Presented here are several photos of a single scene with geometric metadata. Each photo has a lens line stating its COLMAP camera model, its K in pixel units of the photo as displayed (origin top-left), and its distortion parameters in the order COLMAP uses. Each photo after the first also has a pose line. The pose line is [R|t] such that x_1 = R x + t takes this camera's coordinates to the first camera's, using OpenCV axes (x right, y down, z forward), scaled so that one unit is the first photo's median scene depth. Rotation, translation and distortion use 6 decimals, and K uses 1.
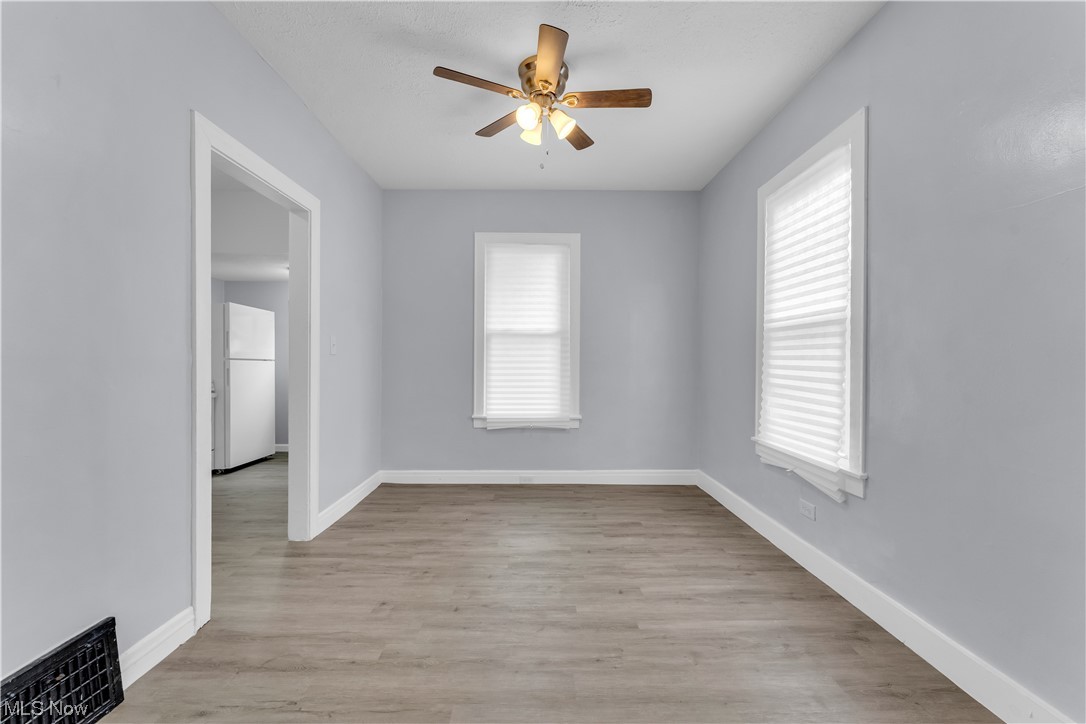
lens RADIAL K [[442.2, 0, 543.6], [0, 442.2, 364.3], [0, 0, 1]] dist [0.001619, -0.000010]
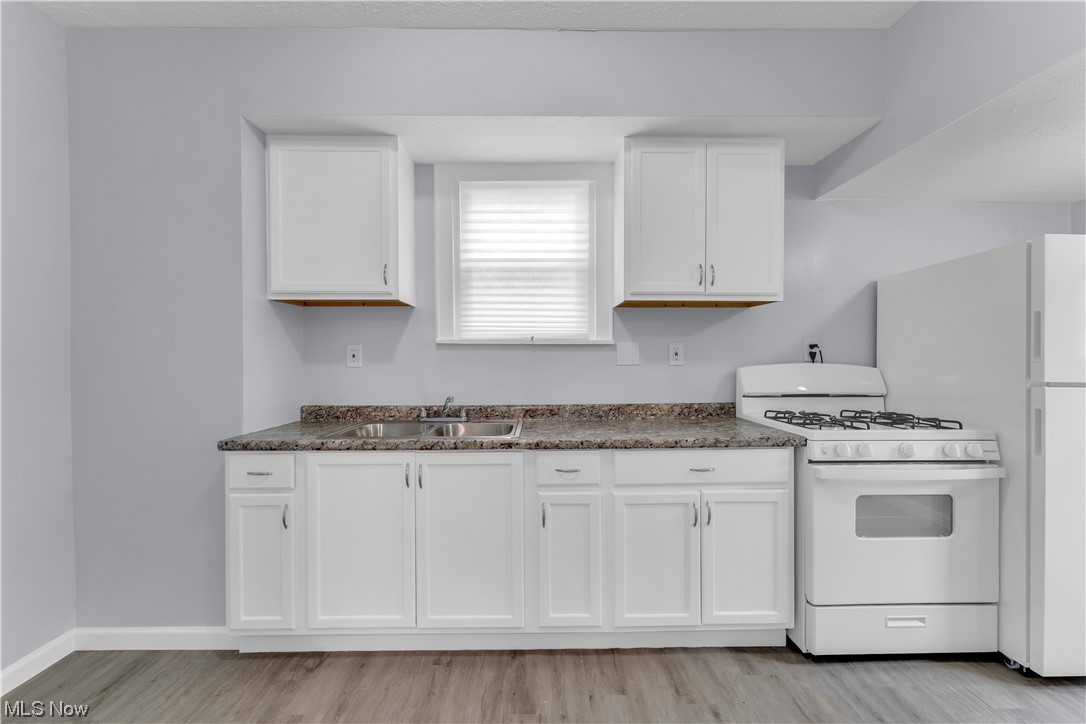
lens RADIAL K [[442.2, 0, 541.6], [0, 442.2, 362.0], [0, 0, 1]] dist [0.001619, -0.000010]
pose [[-0.000246, 0.004978, -0.999988, -0.479611], [-0.005729, 0.999971, 0.004979, -0.044087], [0.999984, 0.005730, -0.000218, 0.826050]]
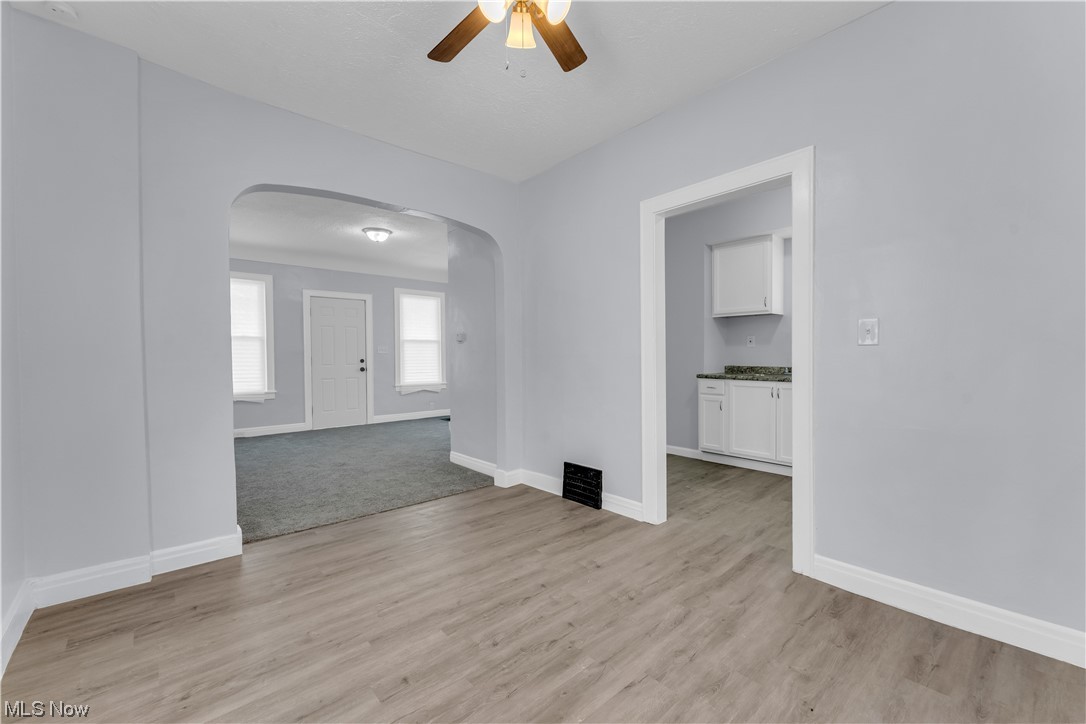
lens RADIAL K [[442.2, 0, 541.9], [0, 442.2, 363.7], [0, 0, 1]] dist [0.001619, -0.000010]
pose [[-0.758265, 0.017217, -0.651719, 0.334655], [-0.000437, 0.999638, 0.026916, -0.011537], [0.651946, 0.020694, -0.757983, 1.207457]]
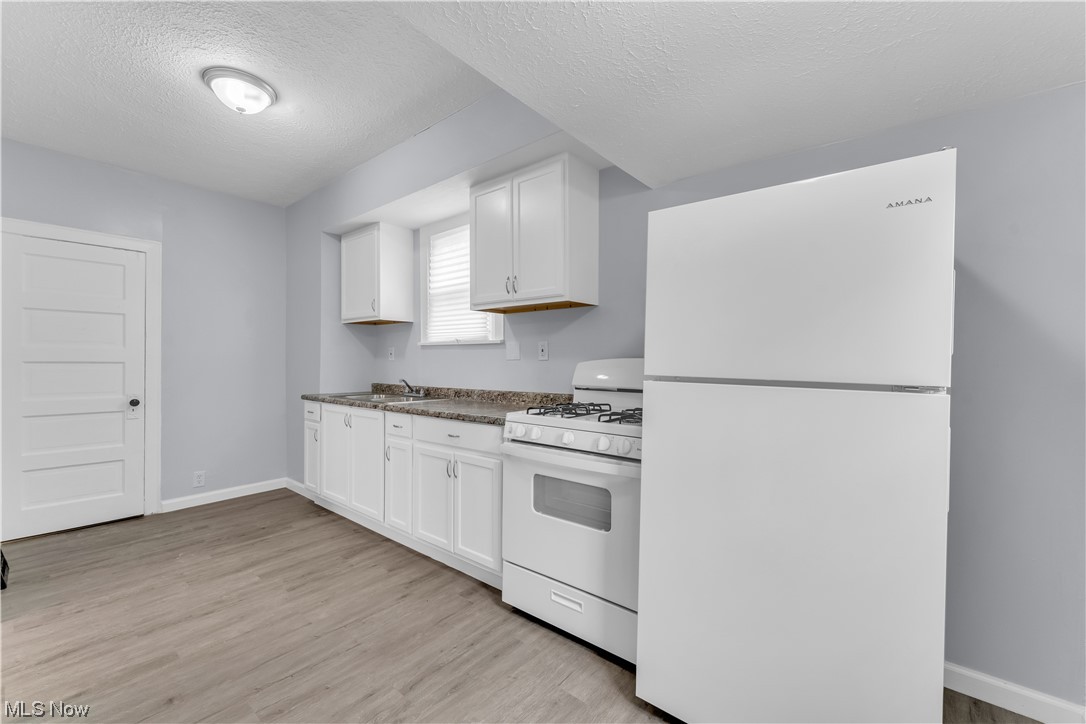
lens RADIAL K [[442.2, 0, 542.9], [0, 442.2, 362.2], [0, 0, 1]] dist [0.001619, -0.000010]
pose [[-0.649564, -0.003150, -0.760300, -0.572963], [-0.010608, 0.999932, 0.004921, -0.035749], [0.760233, 0.011262, -0.649553, 1.679871]]
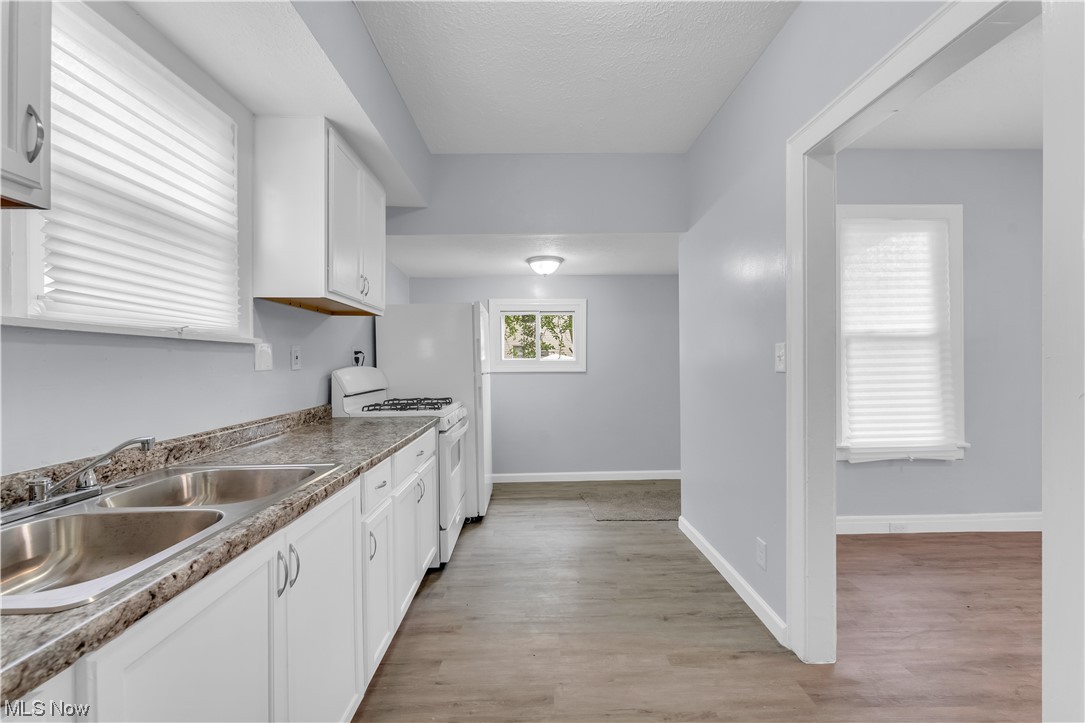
lens RADIAL K [[441.8, 0, 543.1], [0, 441.8, 361.5], [0, 0, 1]] dist [0.001619, -0.000010]
pose [[0.999846, -0.014166, 0.010327, -0.877971], [0.014256, 0.999861, -0.008641, -0.037015], [-0.010203, 0.008786, 0.999909, 0.325348]]
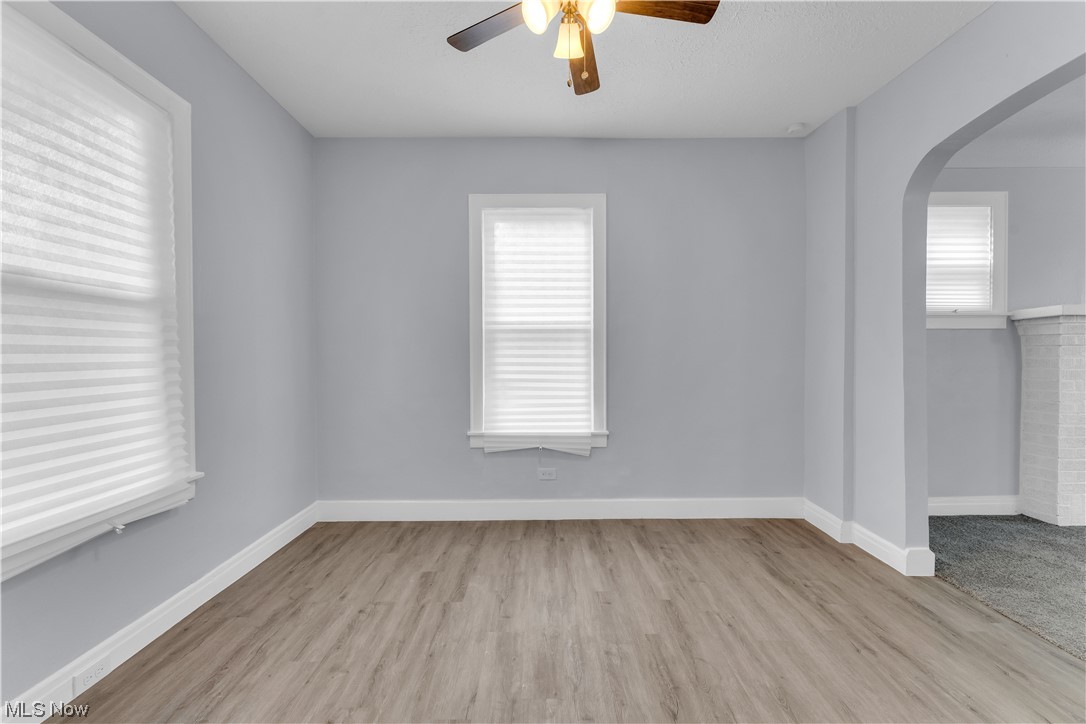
lens RADIAL K [[442.2, 0, 541.4], [0, 442.2, 364.0], [0, 0, 1]] dist [0.001619, -0.000010]
pose [[0.010348, -0.019814, 0.999750, -0.553346], [0.012183, 0.999732, 0.019687, -0.013839], [-0.999872, 0.011976, 0.010586, 0.811541]]
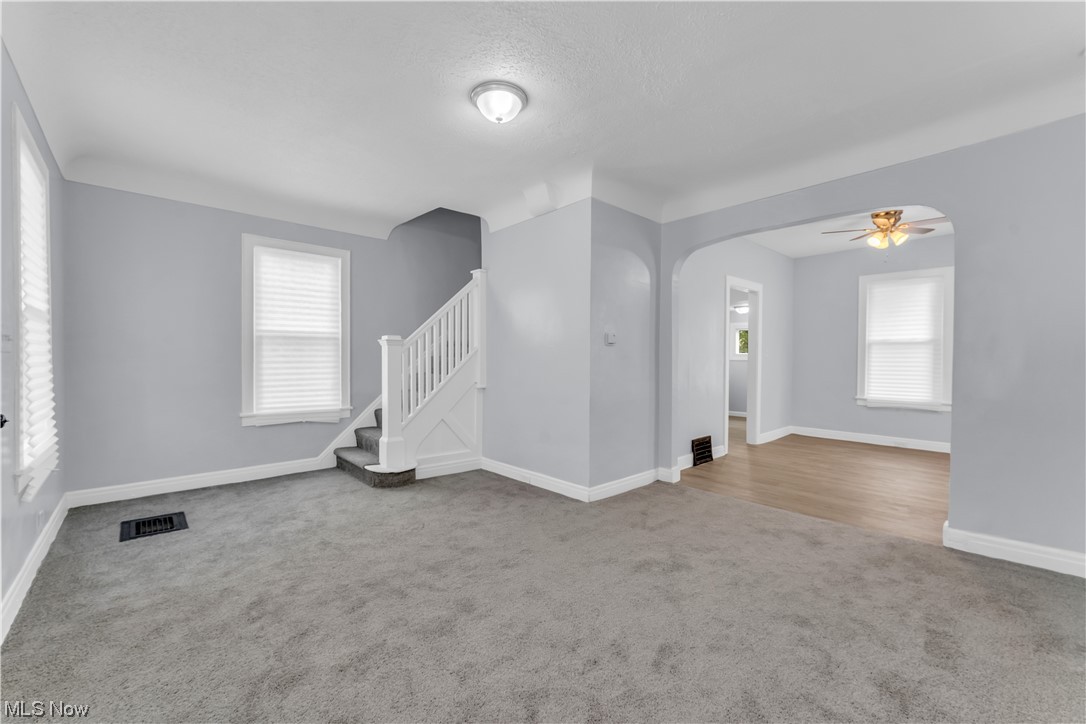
lens RADIAL K [[442.2, 0, 544.5], [0, 442.2, 363.1], [0, 0, 1]] dist [0.001619, -0.000010]
pose [[0.665297, 0.007466, -0.746541, 0.351445], [-0.005795, 0.999972, 0.004836, -0.002768], [0.746556, 0.001109, 0.665321, -1.091884]]
